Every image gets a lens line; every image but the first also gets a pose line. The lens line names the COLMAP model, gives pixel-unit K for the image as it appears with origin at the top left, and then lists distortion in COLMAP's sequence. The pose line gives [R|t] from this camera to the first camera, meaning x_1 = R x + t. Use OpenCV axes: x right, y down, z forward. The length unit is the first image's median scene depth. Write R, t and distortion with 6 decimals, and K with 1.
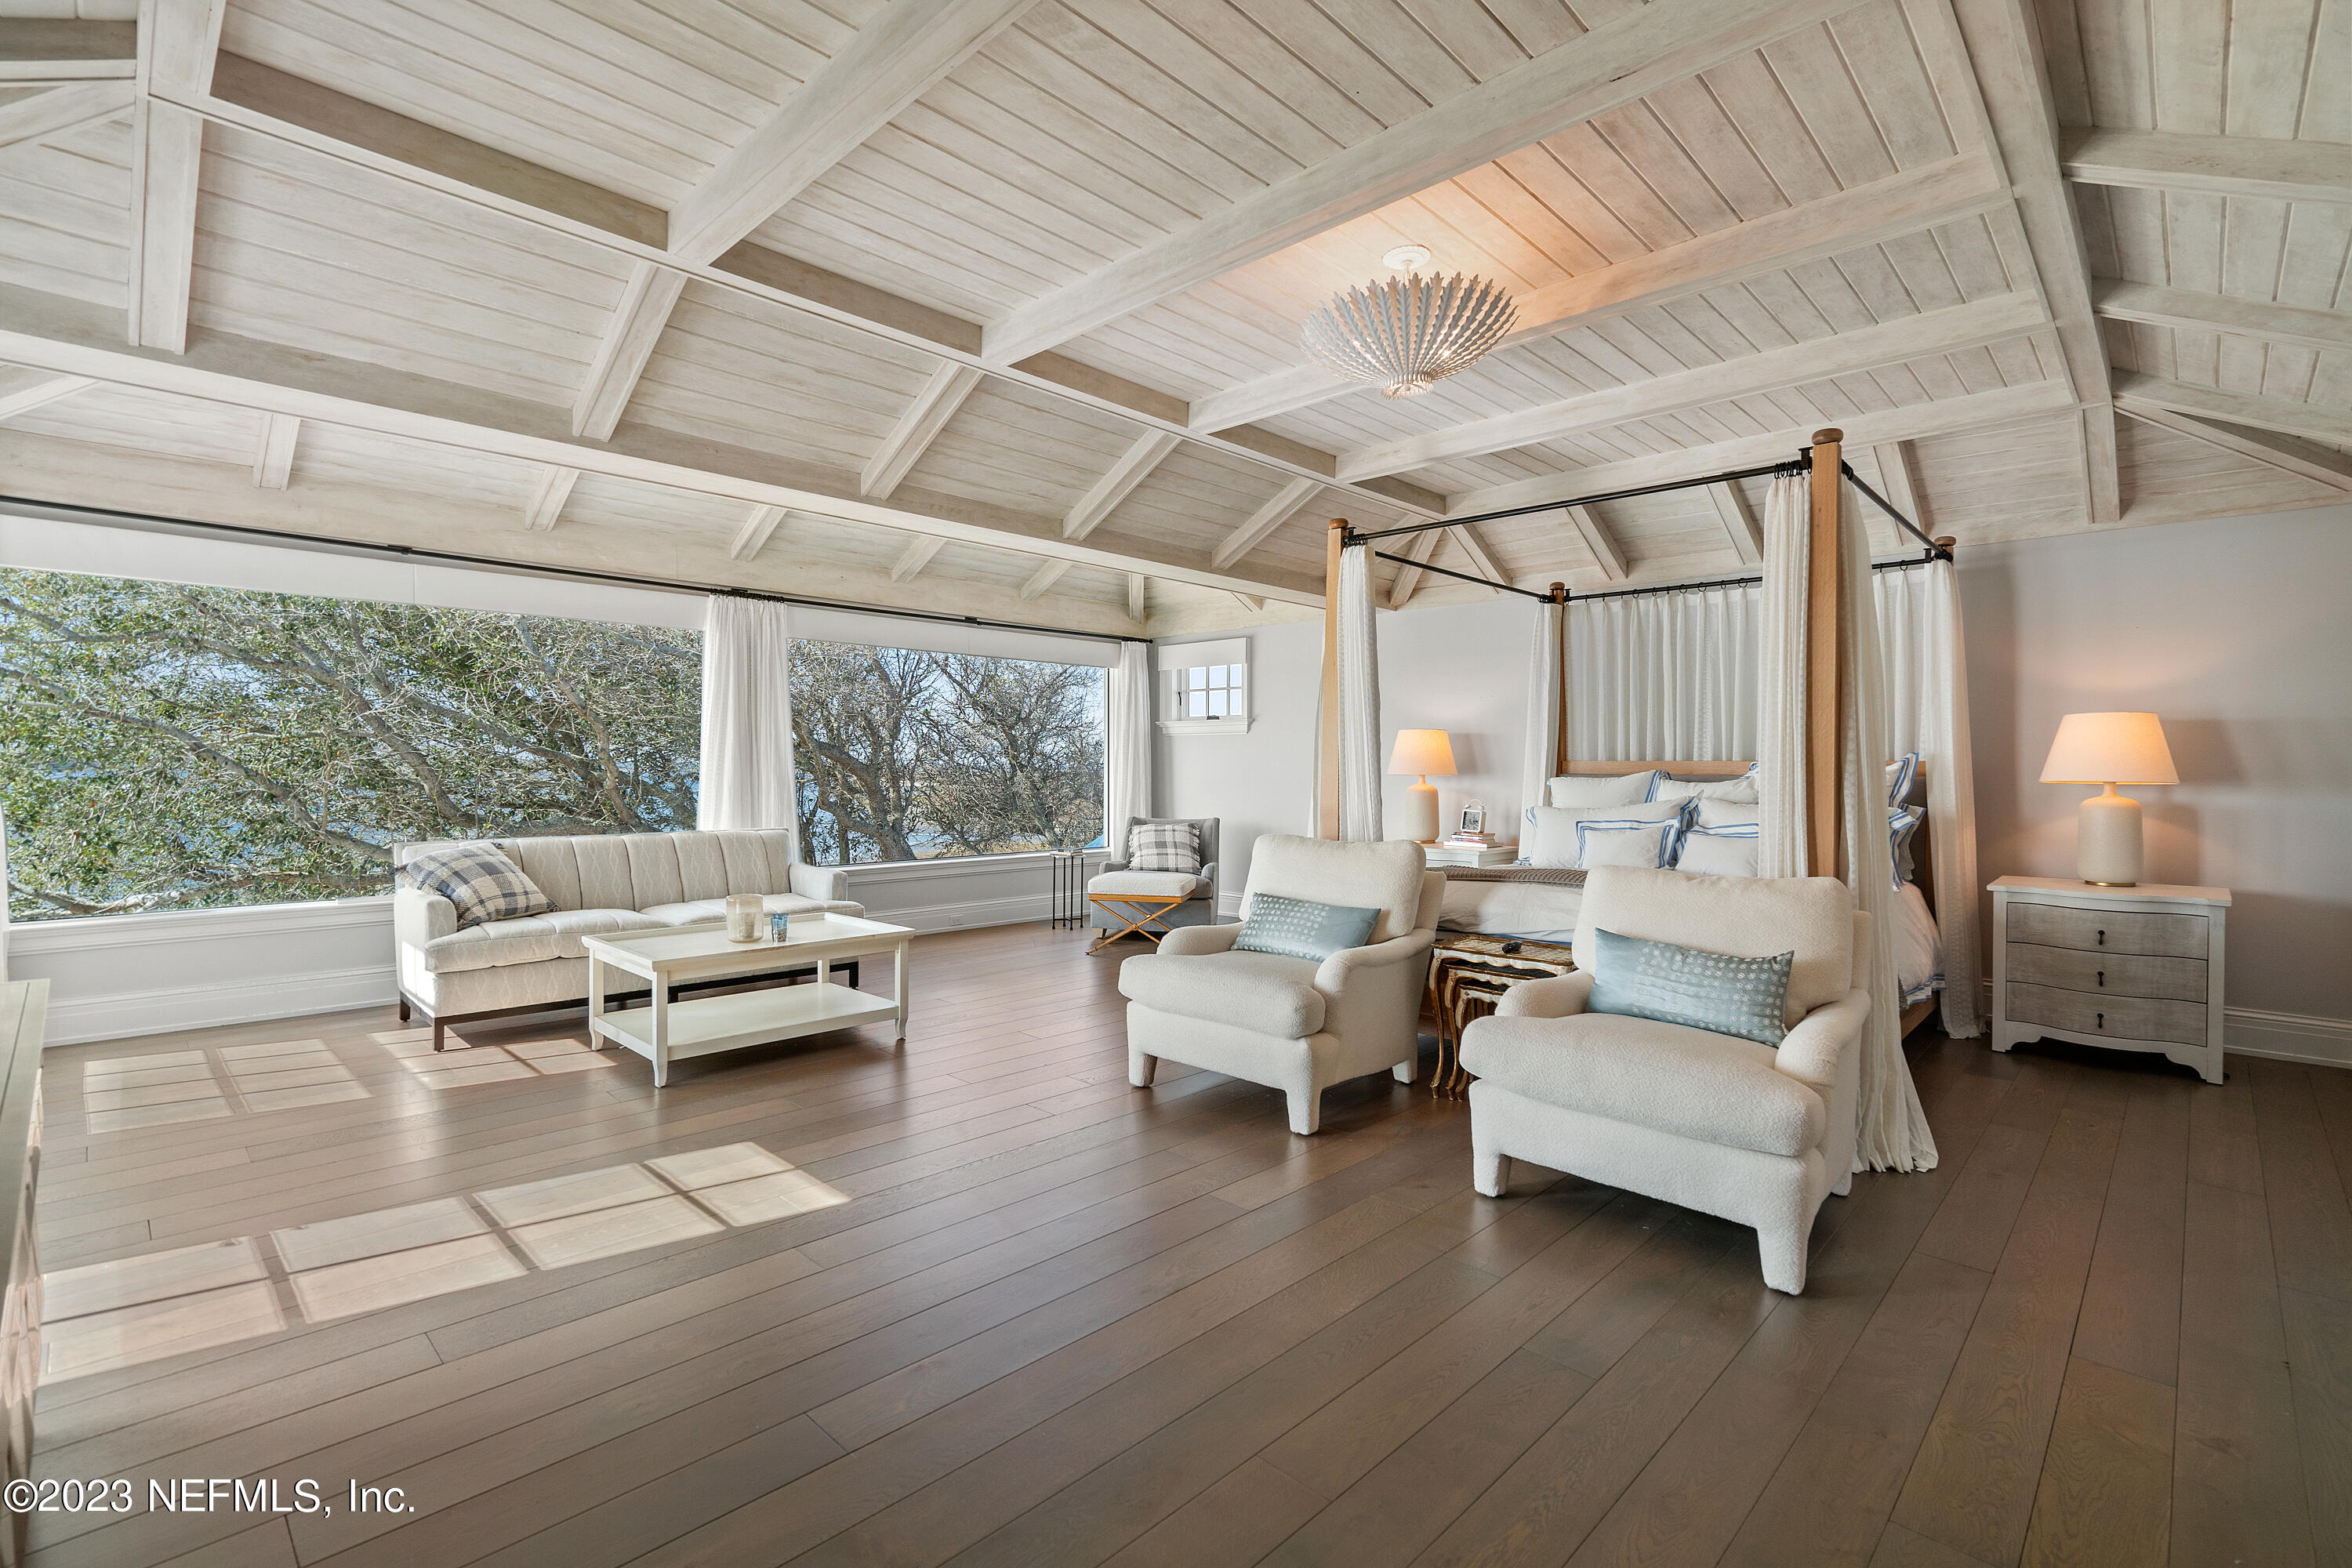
lens RADIAL K [[1066.3, 0, 1178.9], [0, 1066.3, 759.9], [0, 0, 1]] dist [-0.003414, -0.000453]
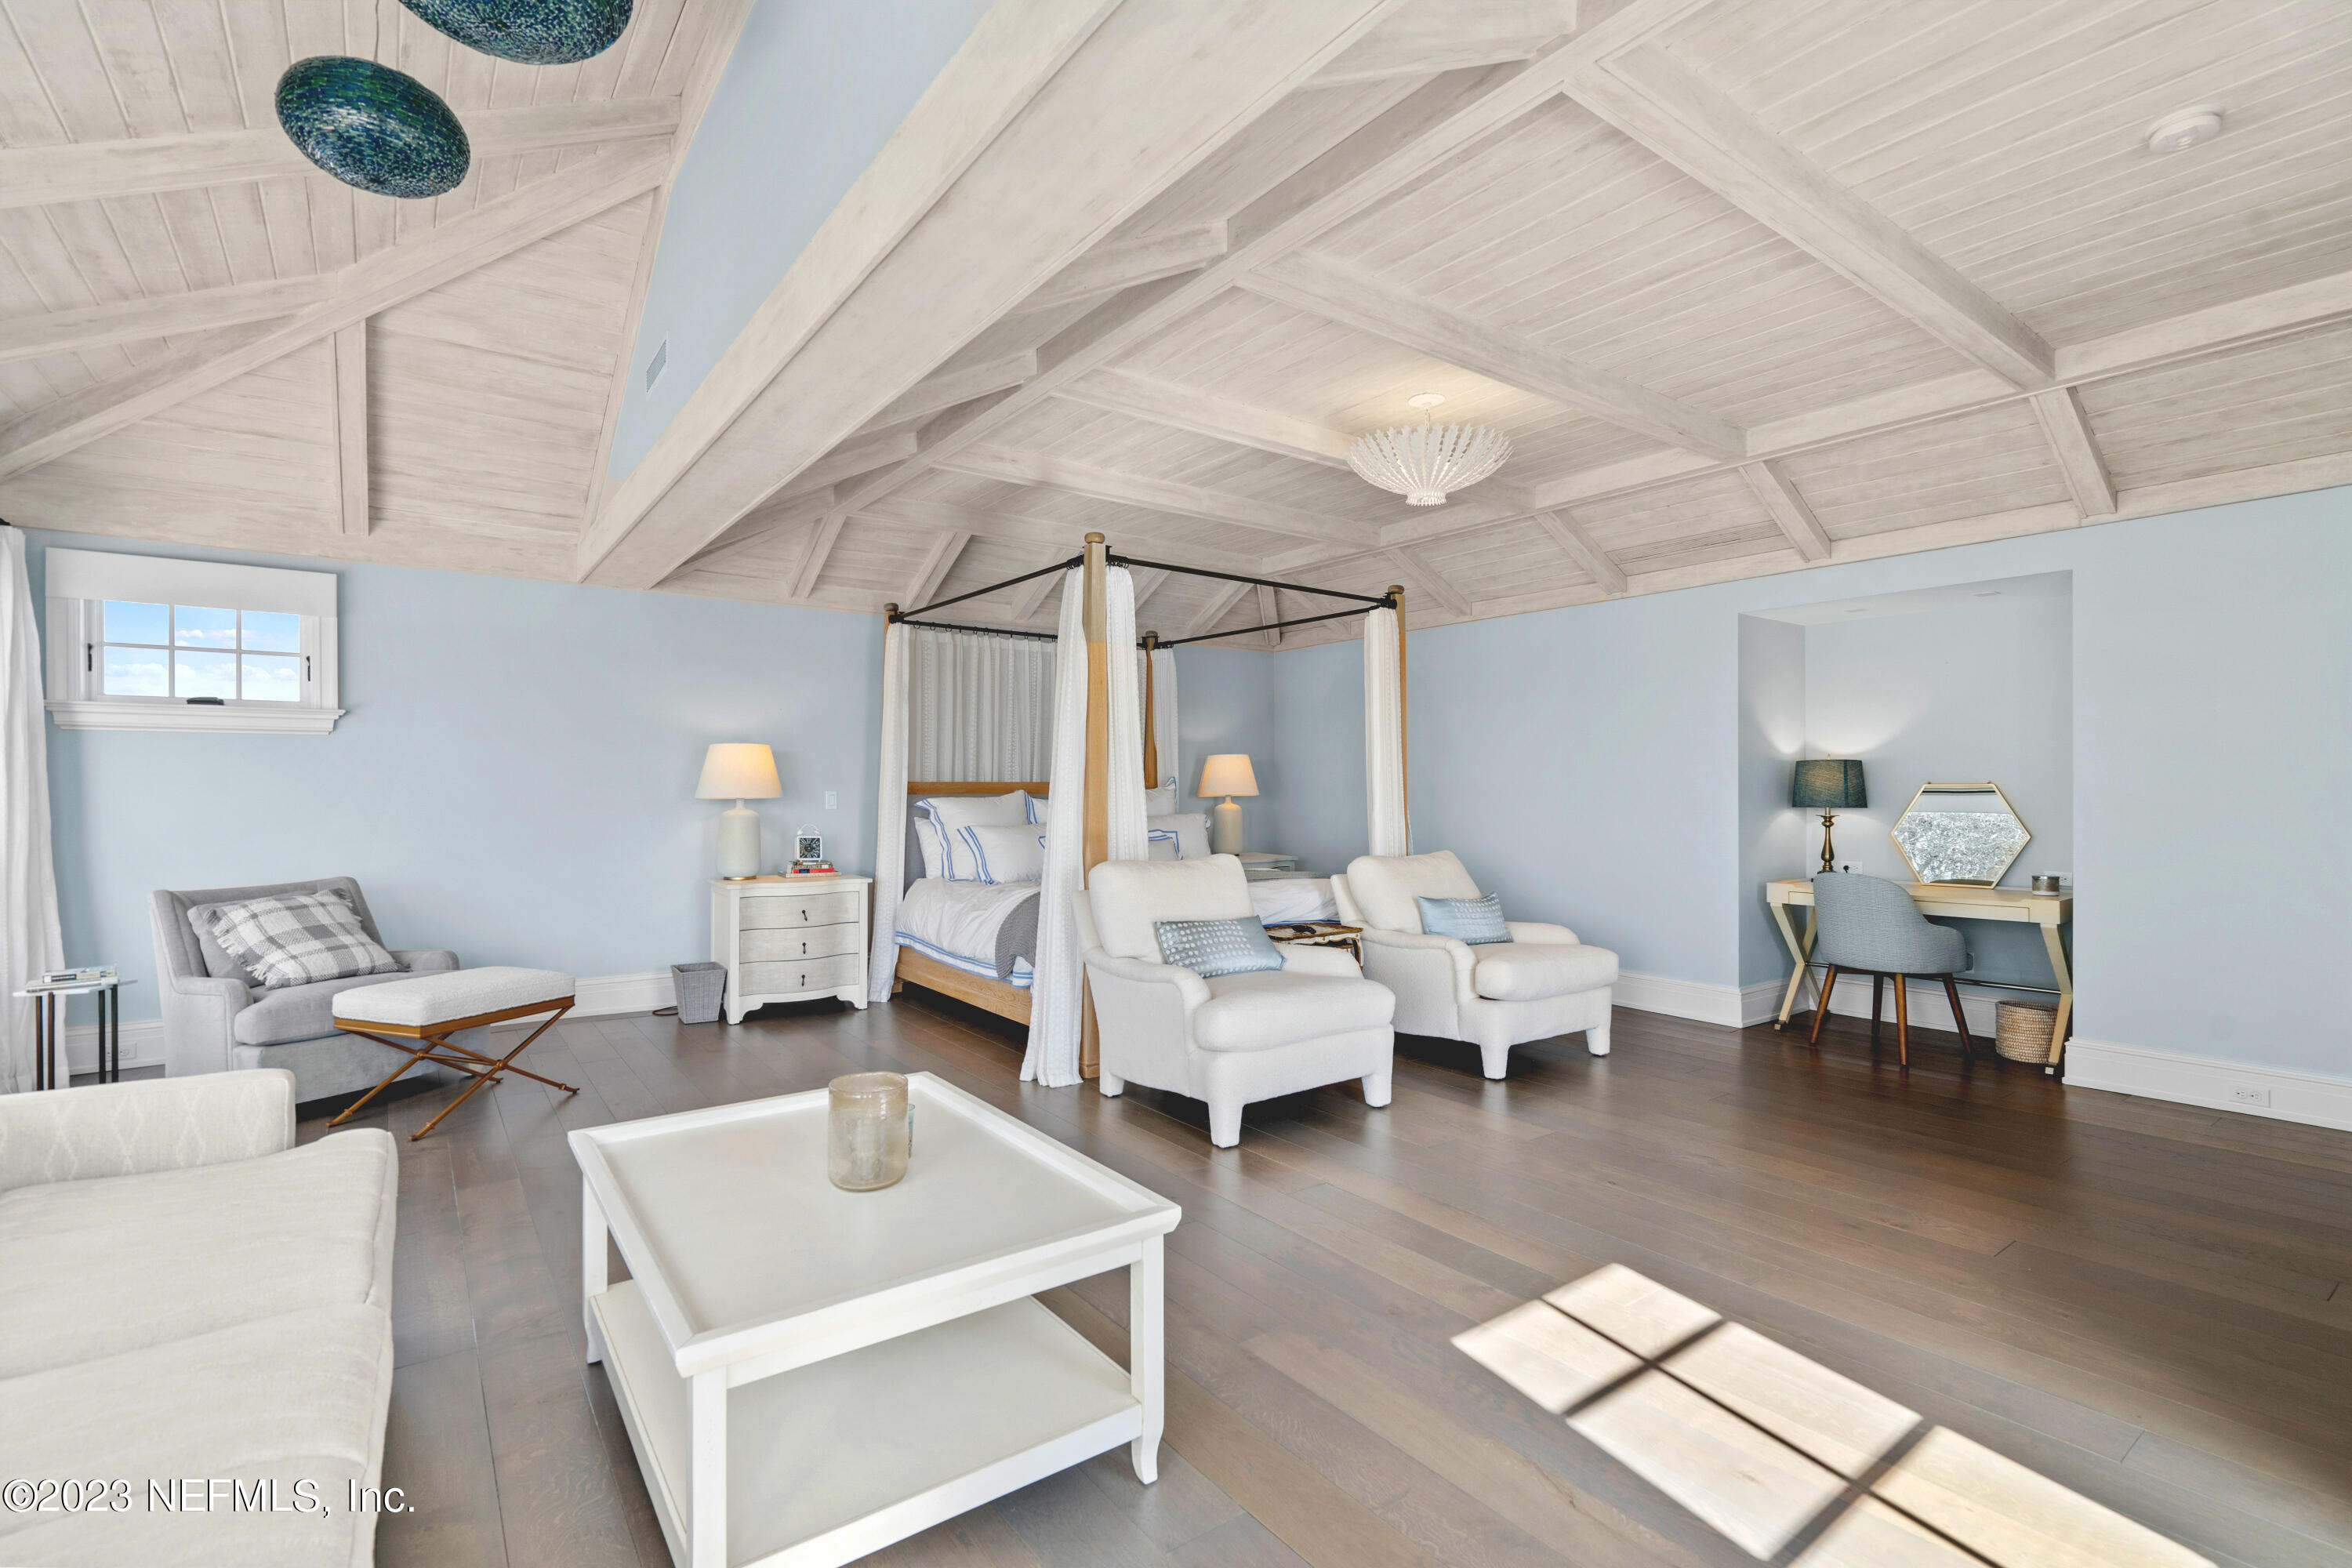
lens RADIAL K [[1066.3, 0, 1179.7], [0, 1066.3, 797.0], [0, 0, 1]] dist [-0.003414, -0.000453]
pose [[0.164551, -0.012366, 0.986291, -0.450317], [-0.005496, 0.999894, 0.013454, 0.000212], [-0.986353, -0.007635, 0.164466, 0.433792]]
